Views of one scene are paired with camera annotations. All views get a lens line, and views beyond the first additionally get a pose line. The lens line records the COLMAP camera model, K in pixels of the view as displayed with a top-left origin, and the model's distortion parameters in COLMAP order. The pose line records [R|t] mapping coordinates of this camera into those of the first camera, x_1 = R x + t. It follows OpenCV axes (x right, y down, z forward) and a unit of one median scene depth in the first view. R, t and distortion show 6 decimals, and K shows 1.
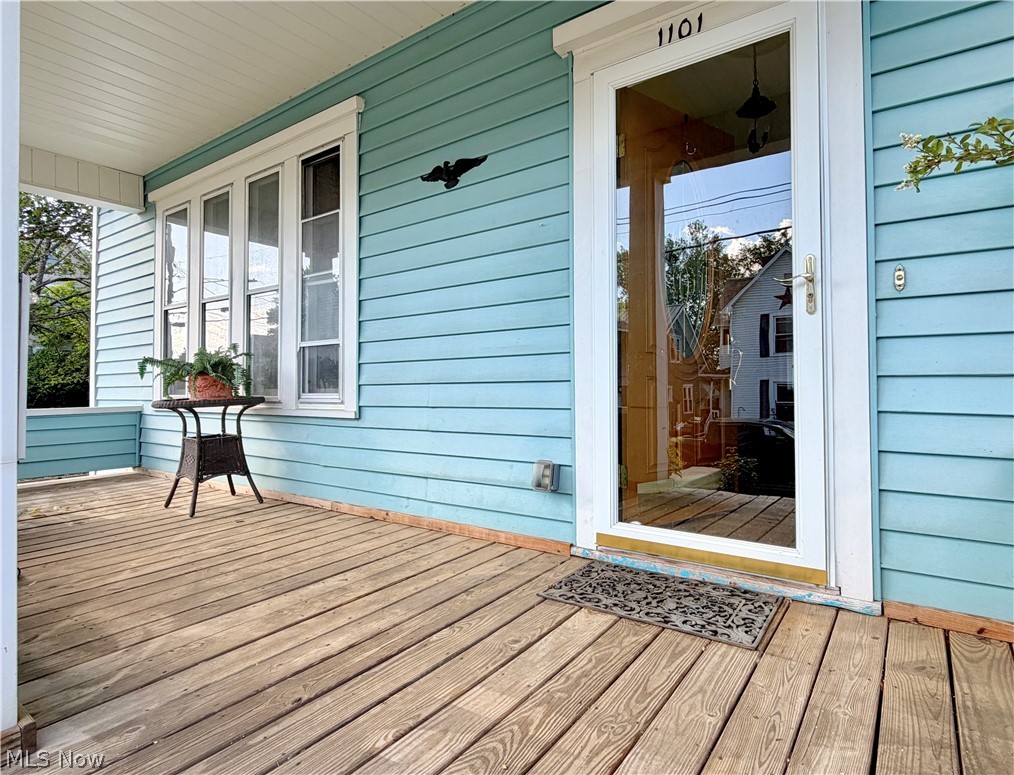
lens RADIAL K [[558.9, 0, 511.8], [0, 558.9, 369.9], [0, 0, 1]] dist [-0.001979, 0.000484]
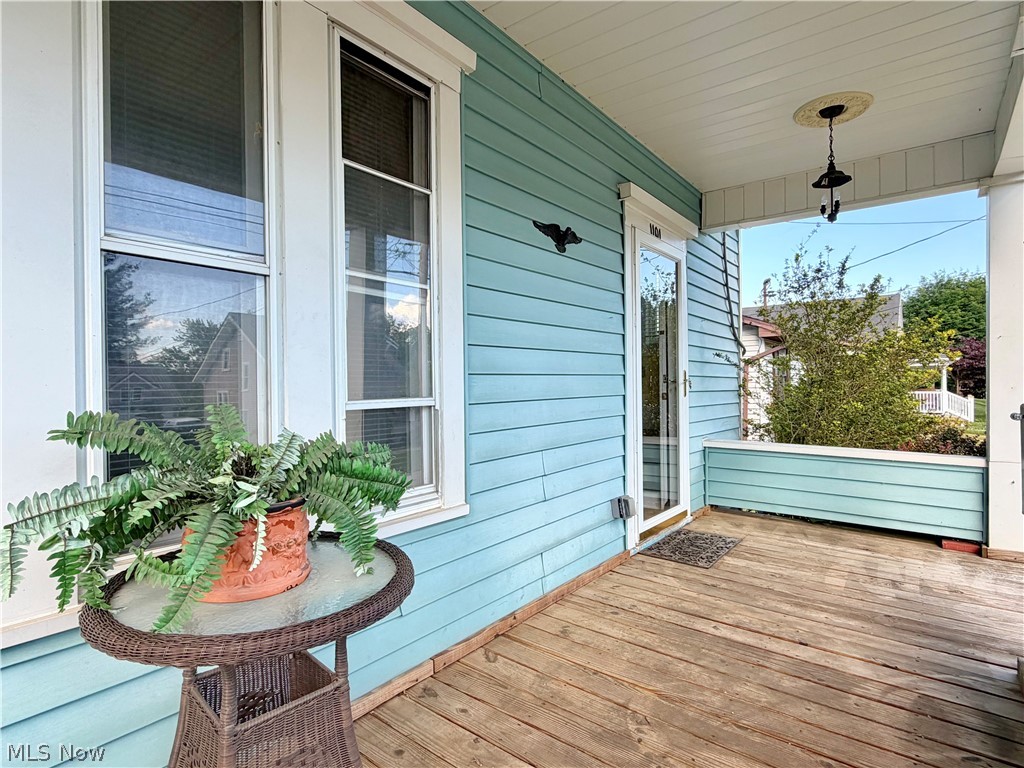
lens RADIAL K [[538.6, 0, 511.9], [0, 538.6, 386.3], [0, 0, 1]] dist [-0.004192, -0.000984]
pose [[0.046194, 0.004407, 0.998923, -1.198950], [-0.015675, 0.999870, -0.003686, -0.089678], [-0.998809, -0.015488, 0.046257, 1.159269]]
